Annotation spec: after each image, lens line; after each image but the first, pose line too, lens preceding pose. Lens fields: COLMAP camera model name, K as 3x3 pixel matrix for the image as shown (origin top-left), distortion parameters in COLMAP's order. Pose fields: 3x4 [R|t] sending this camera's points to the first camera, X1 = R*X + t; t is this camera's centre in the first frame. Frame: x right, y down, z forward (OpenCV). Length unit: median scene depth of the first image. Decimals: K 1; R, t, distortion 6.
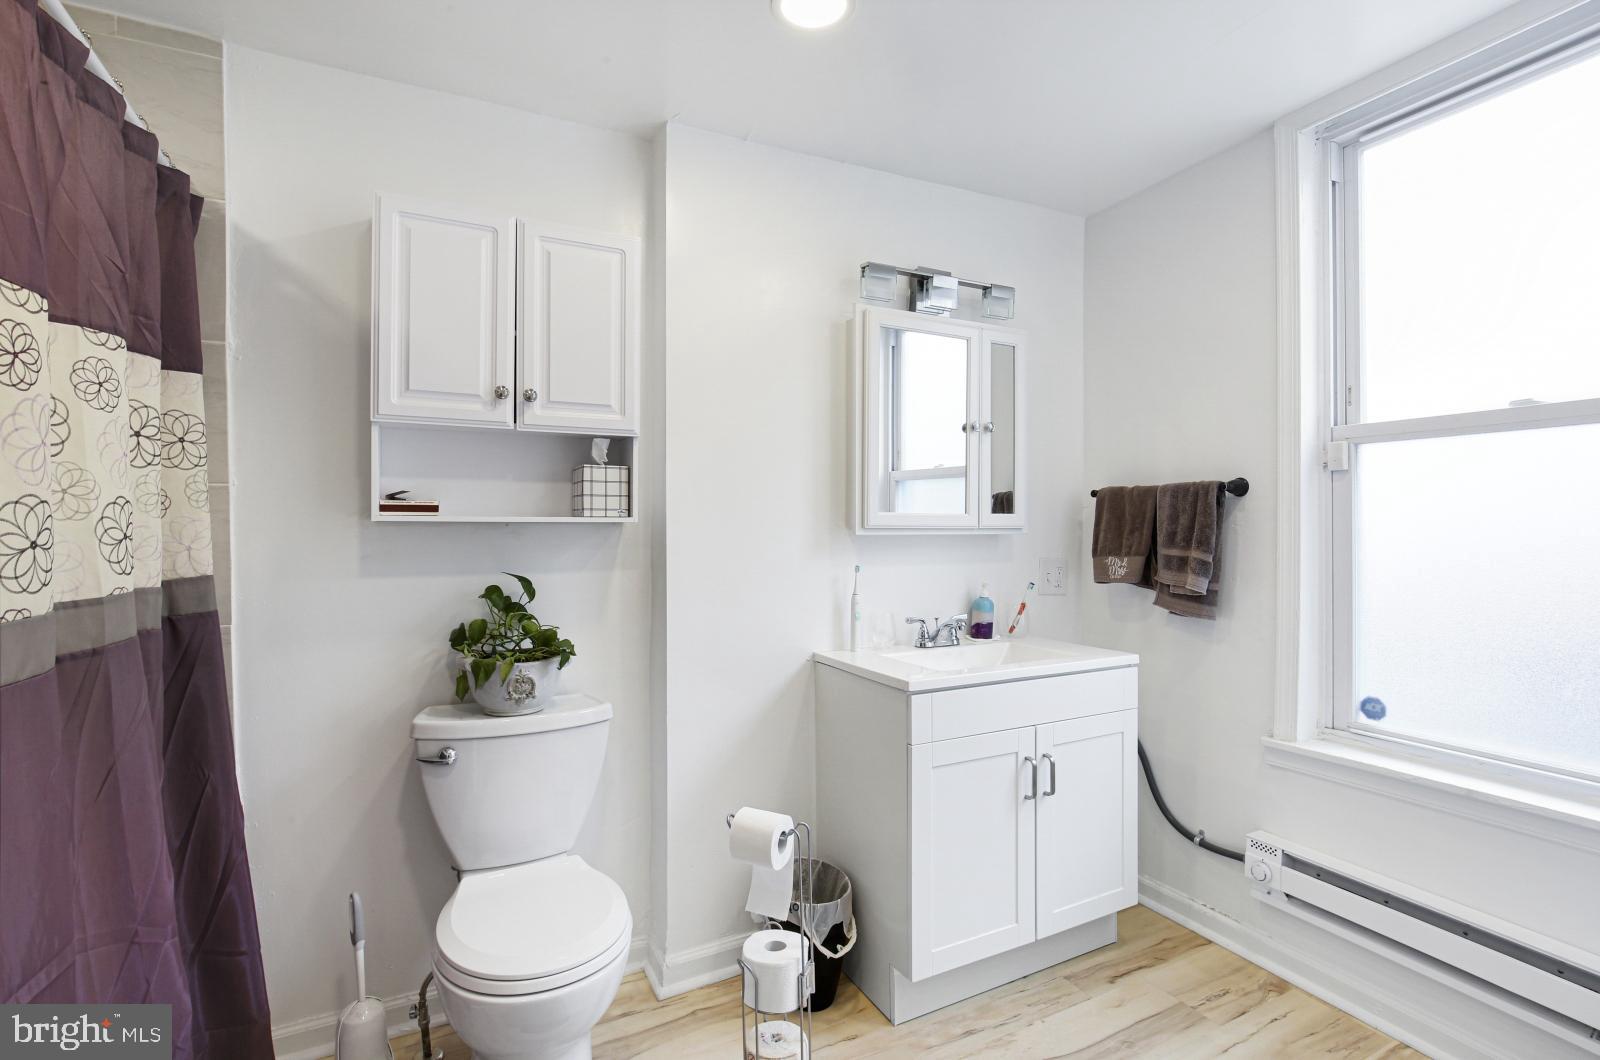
lens RADIAL K [[734.1, 0, 827.3], [0, 734.1, 523.0], [0, 0, 1]] dist [-0.002611, 0.000381]
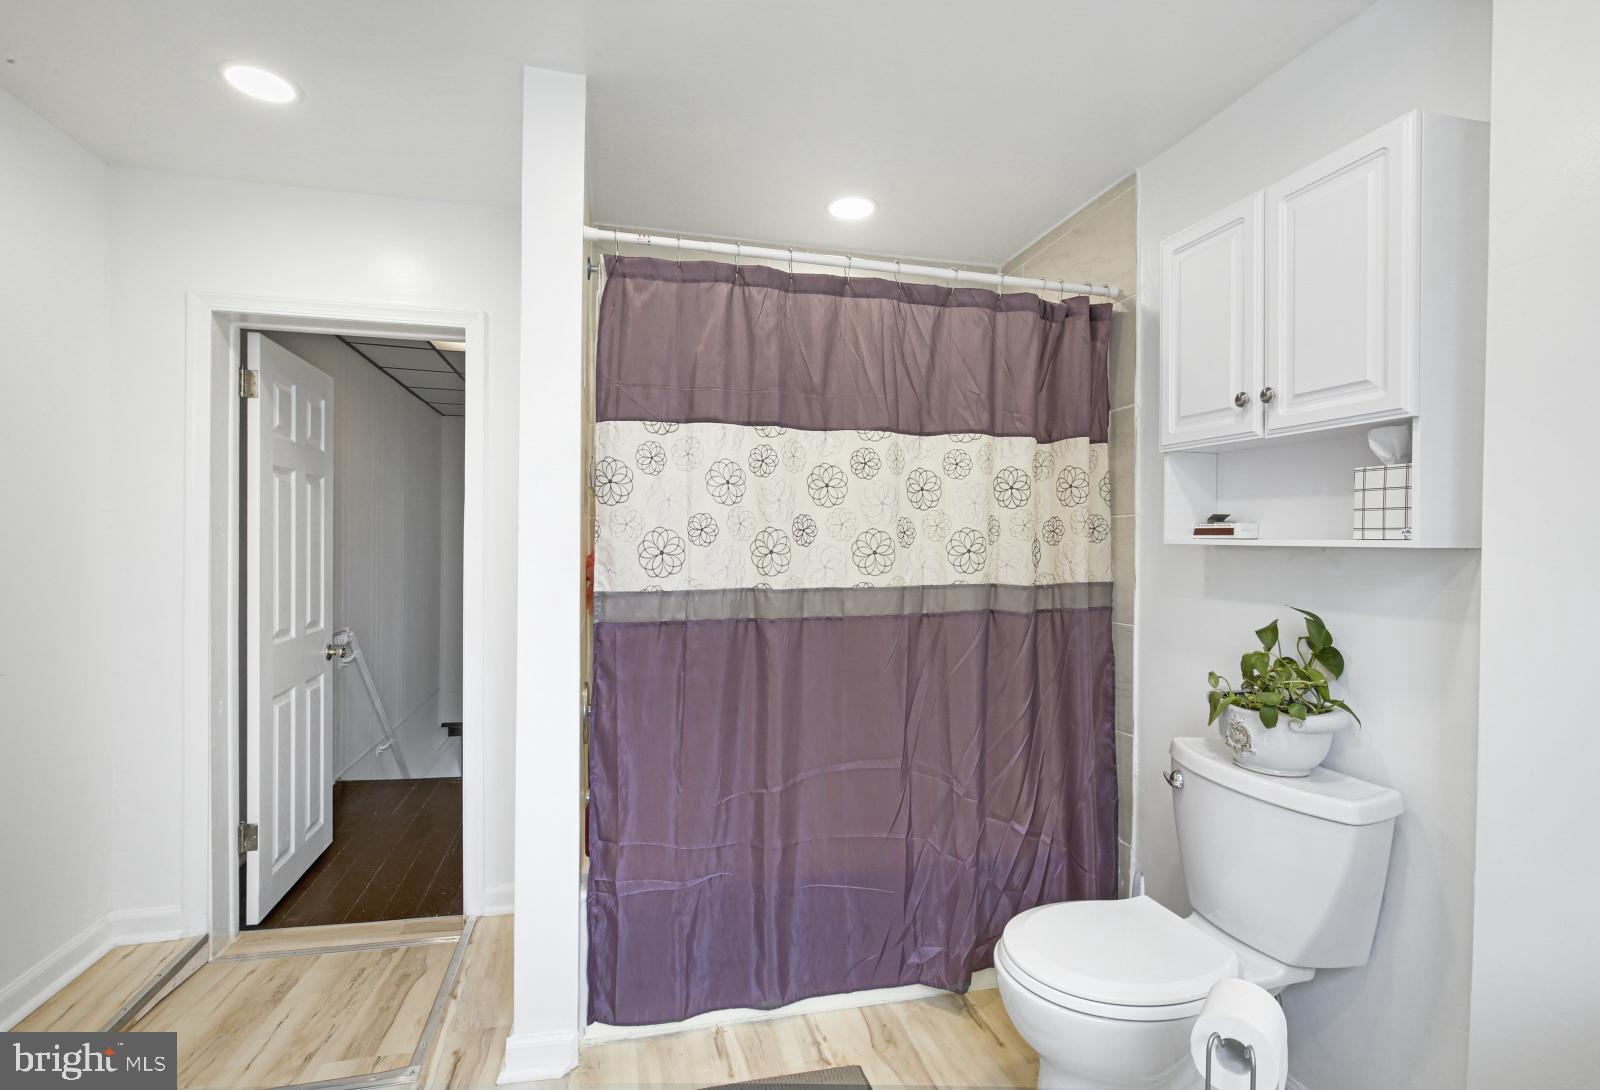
lens RADIAL K [[767.7, 0, 800.0], [0, 767.7, 545.0], [0, 0, 1]] dist [-0.000556, 0.000100]
pose [[-0.233593, 0.003564, -0.972328, 0.582376], [-0.011117, 0.999918, 0.006336, -0.001879], [0.972271, 0.012289, -0.233534, 0.696333]]
